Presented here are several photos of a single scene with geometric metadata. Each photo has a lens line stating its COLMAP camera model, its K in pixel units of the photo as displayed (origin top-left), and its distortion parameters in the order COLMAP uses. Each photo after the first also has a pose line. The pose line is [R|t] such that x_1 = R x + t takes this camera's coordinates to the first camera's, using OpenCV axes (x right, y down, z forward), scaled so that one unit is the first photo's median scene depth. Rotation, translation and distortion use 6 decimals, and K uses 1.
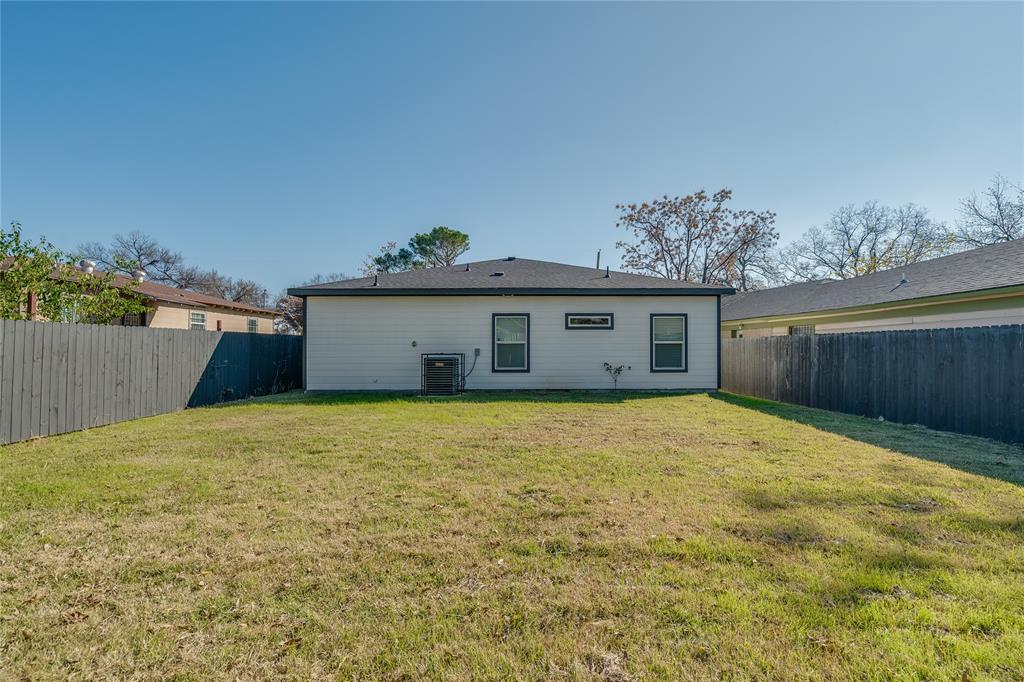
lens RADIAL K [[473.8, 0, 512.0], [0, 473.8, 341.0], [0, 0, 1]] dist [0.002799, 0.000801]
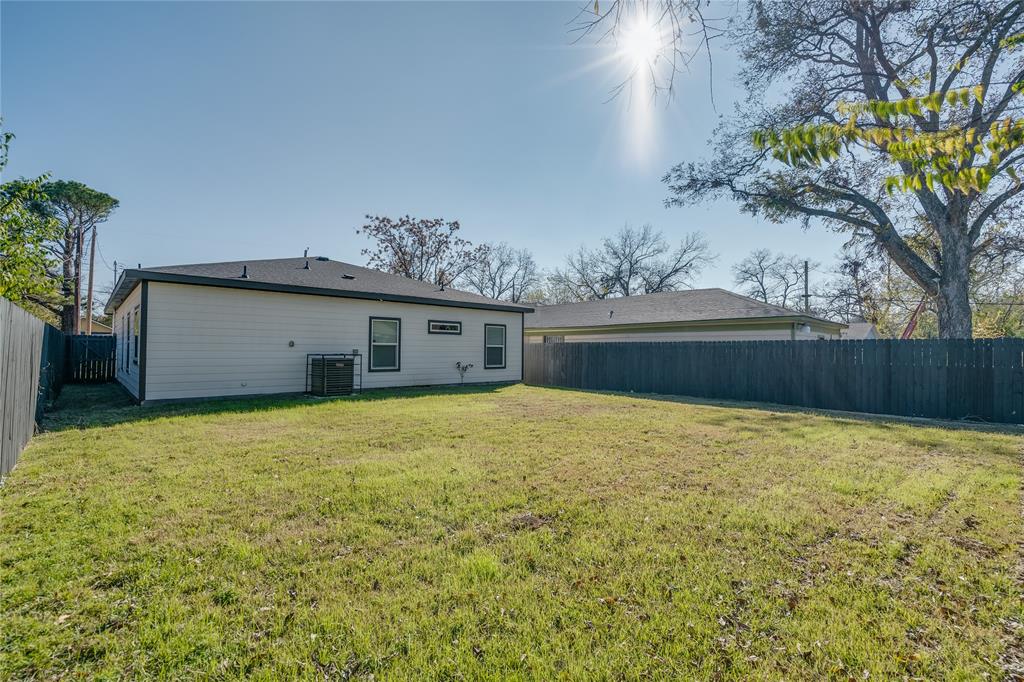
lens RADIAL K [[465.7, 0, 512.2], [0, 465.7, 343.1], [0, 0, 1]] dist [-0.000927, 0.000527]
pose [[0.738298, 0.018947, 0.674208, -0.504693], [-0.020186, 0.999778, -0.005992, 0.001264], [-0.674172, -0.009185, 0.738517, 0.016324]]
